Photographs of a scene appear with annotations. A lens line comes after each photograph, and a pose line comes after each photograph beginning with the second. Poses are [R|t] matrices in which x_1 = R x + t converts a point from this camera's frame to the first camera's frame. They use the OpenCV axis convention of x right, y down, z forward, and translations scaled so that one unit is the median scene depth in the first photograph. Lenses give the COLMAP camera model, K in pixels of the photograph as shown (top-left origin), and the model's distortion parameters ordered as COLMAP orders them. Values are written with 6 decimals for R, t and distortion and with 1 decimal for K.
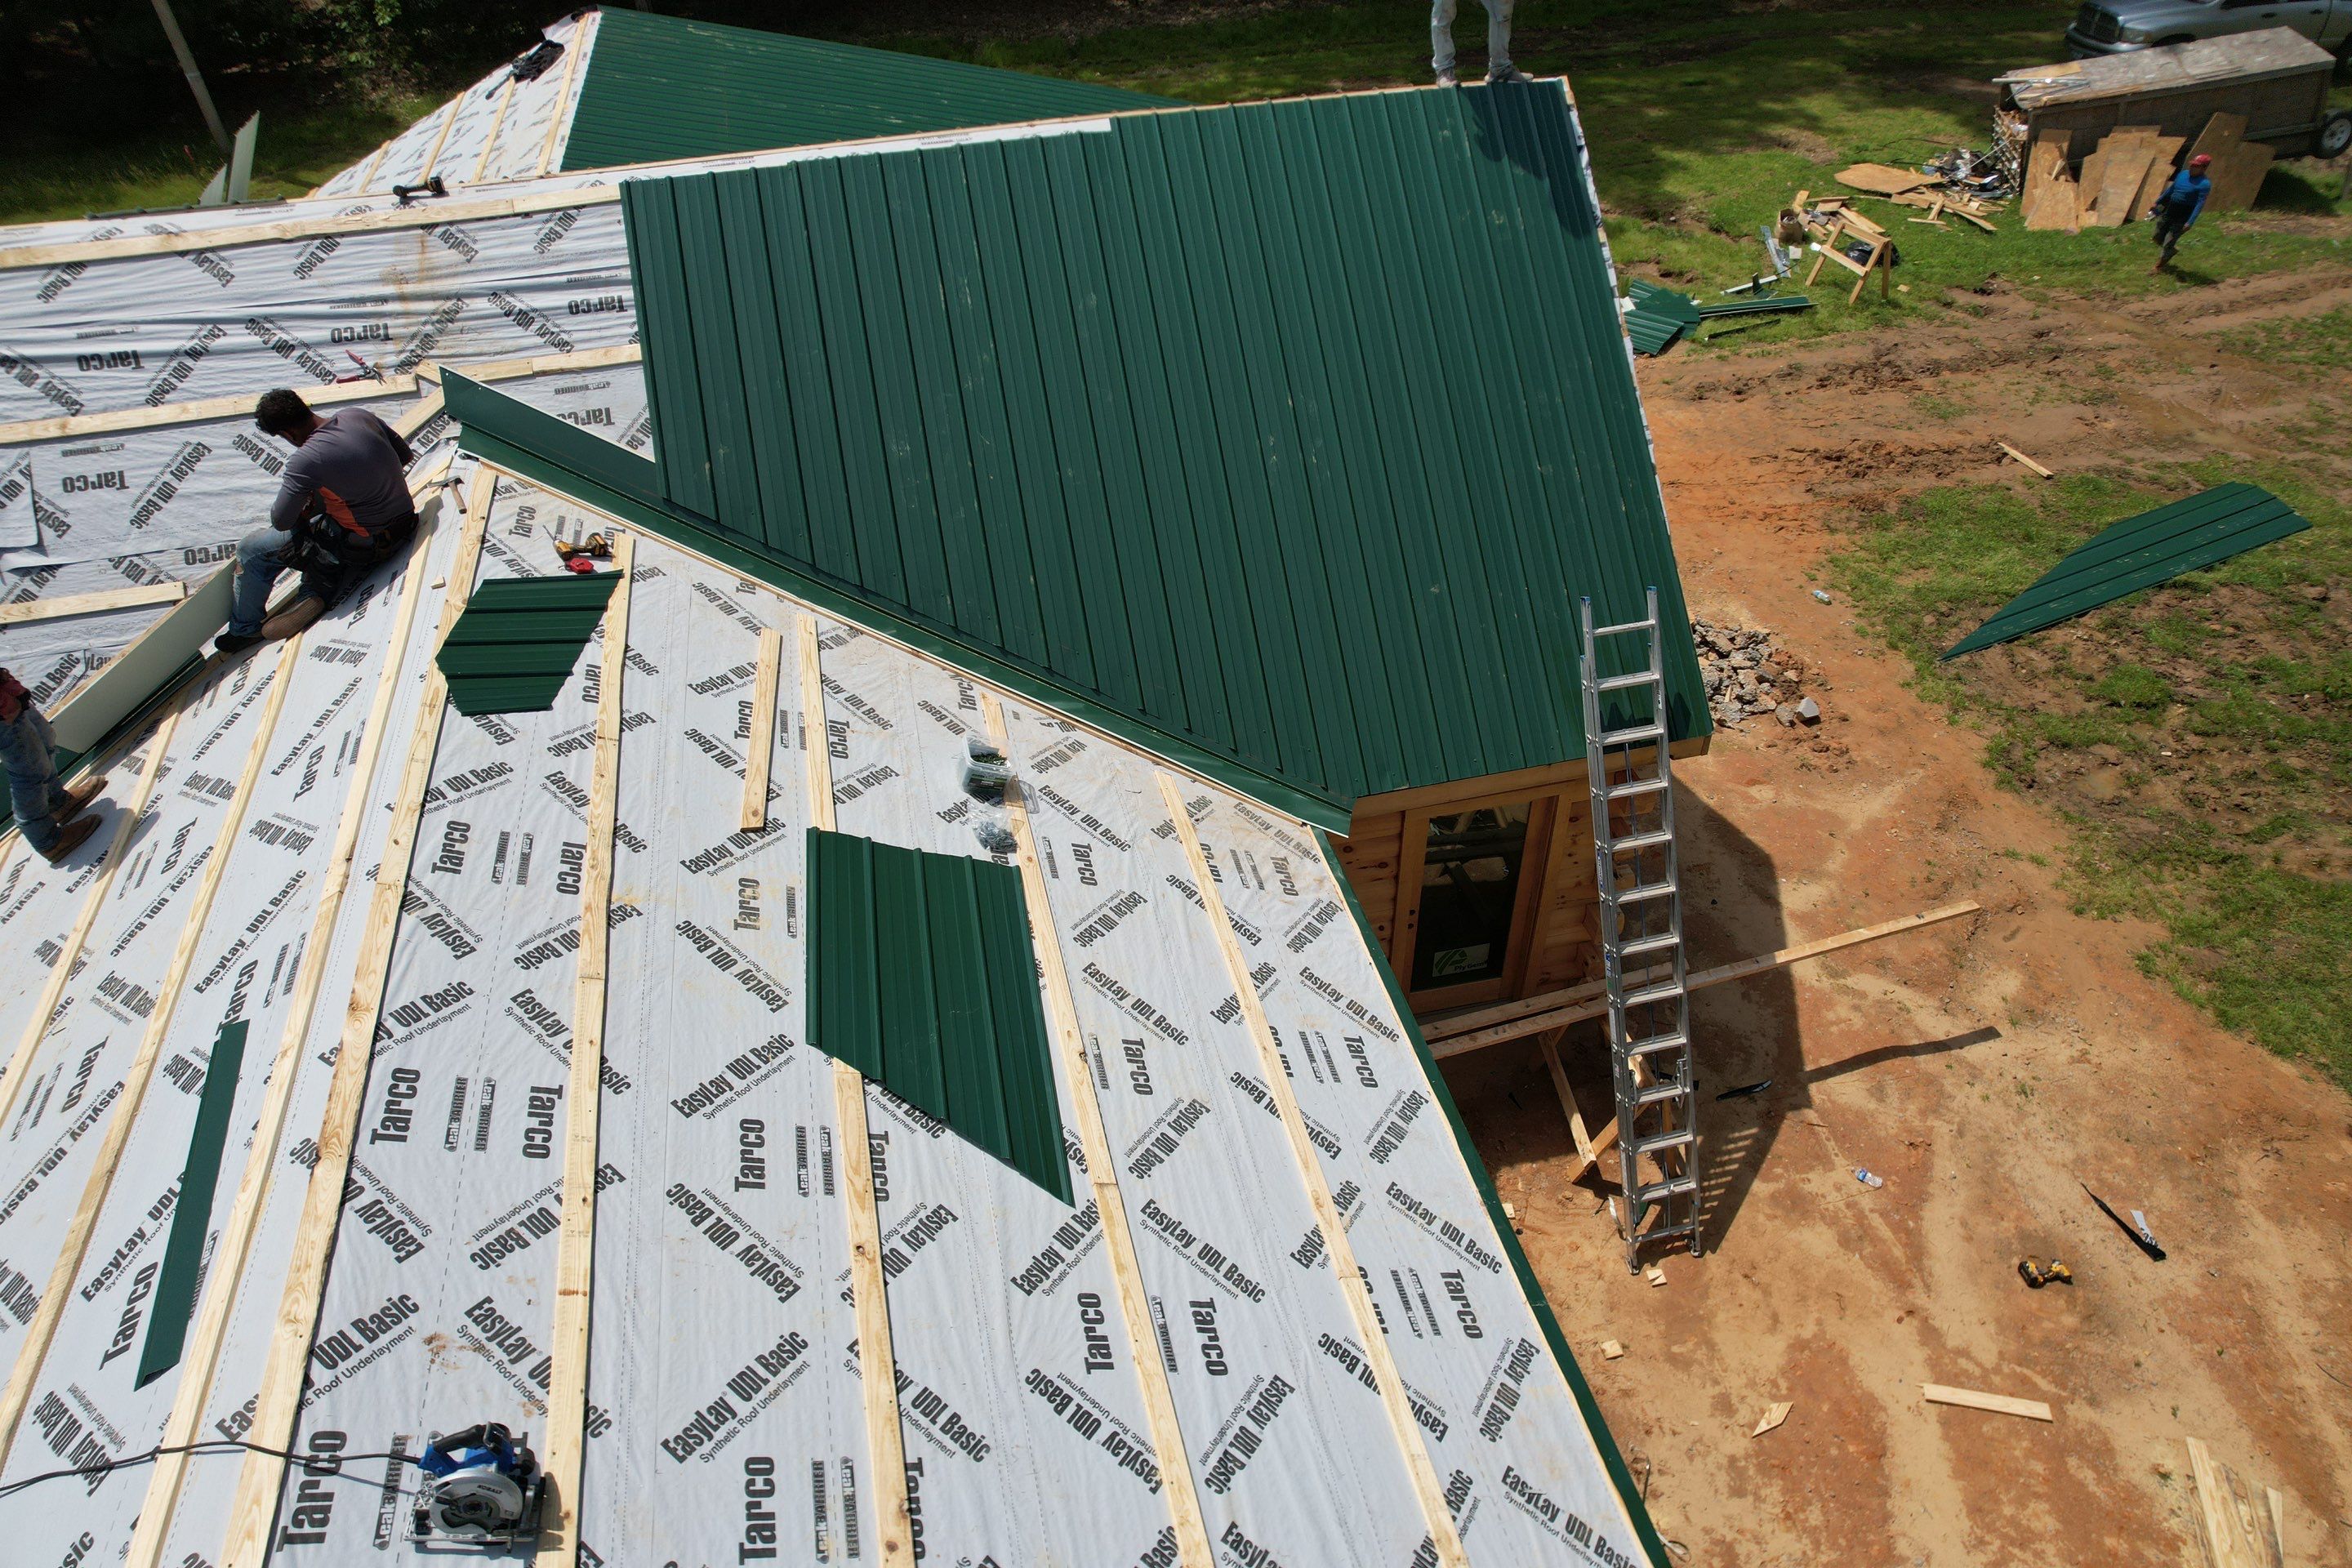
lens RADIAL K [[1509.7, 0, 1187.2], [0, 1509.7, 767.3], [0, 0, 1]] dist [-0.082120, 0.078320]
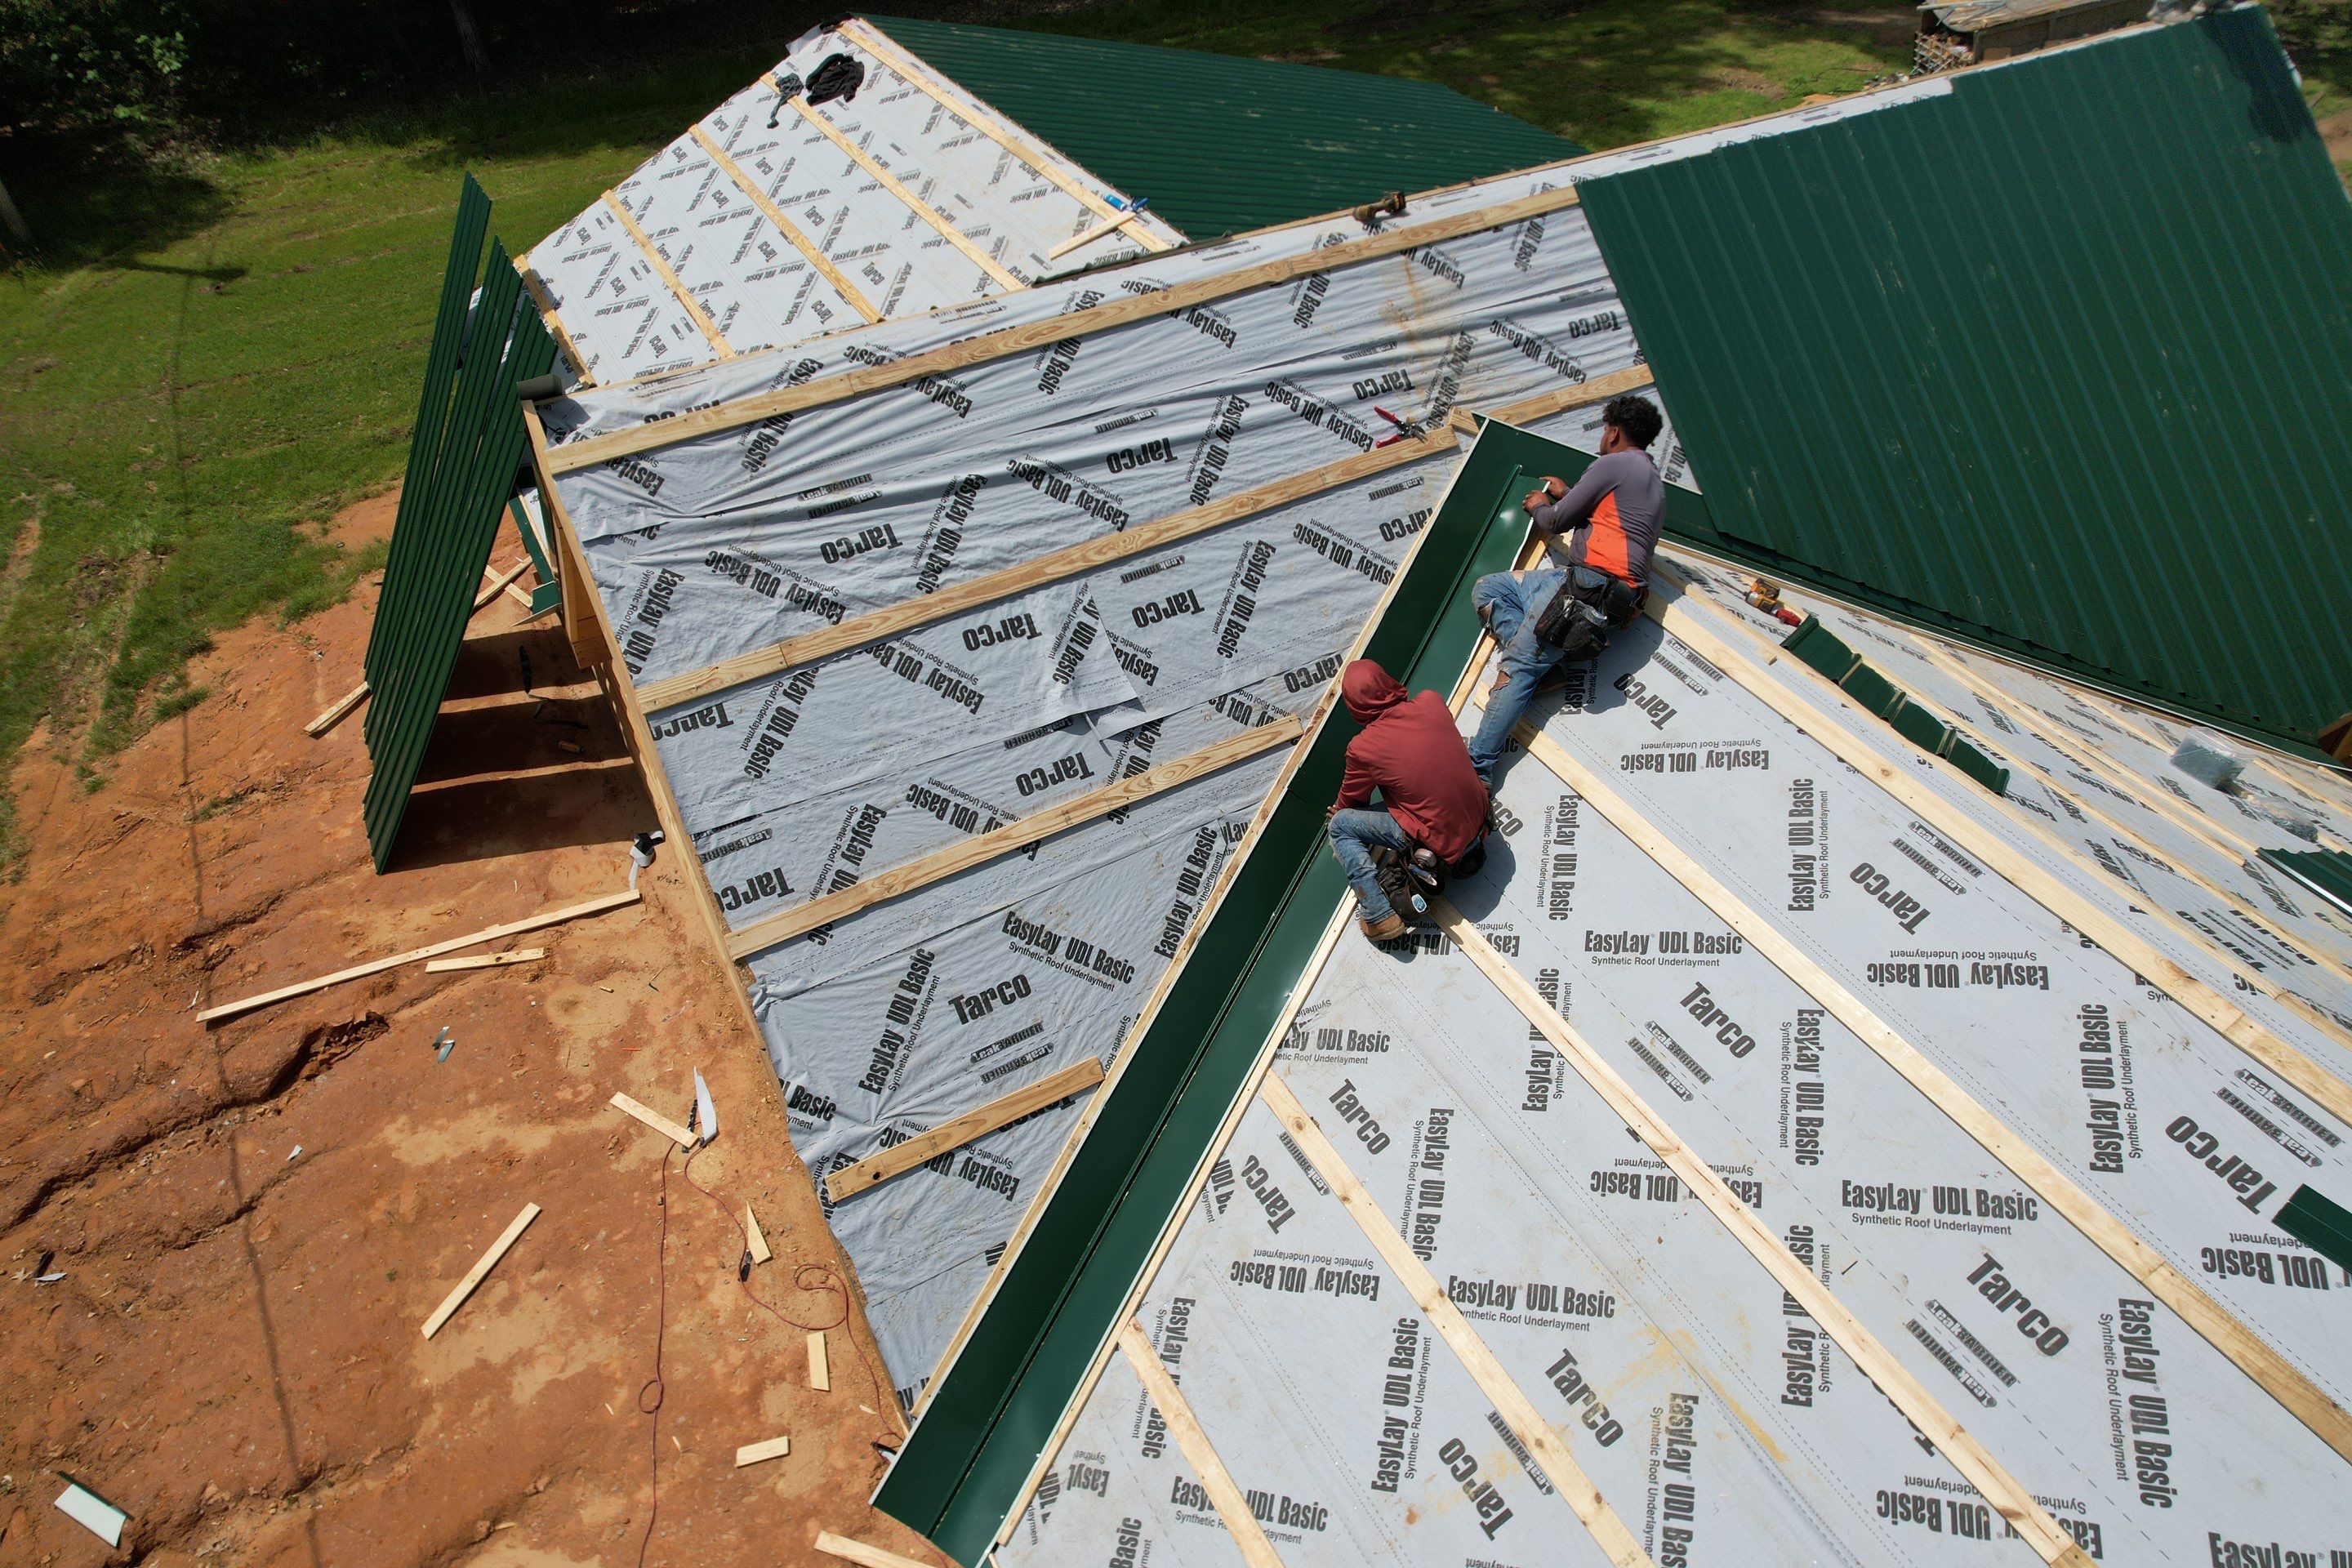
lens RADIAL K [[1506.5, 0, 1176.0], [0, 1506.5, 784.0], [0, 0, 1]] dist [-0.072708, 0.043211]
pose [[0.962810, -0.179163, 0.202231, -0.885993], [0.176024, 0.983814, 0.033556, -0.123135], [-0.204970, 0.003290, 0.978763, 0.205969]]
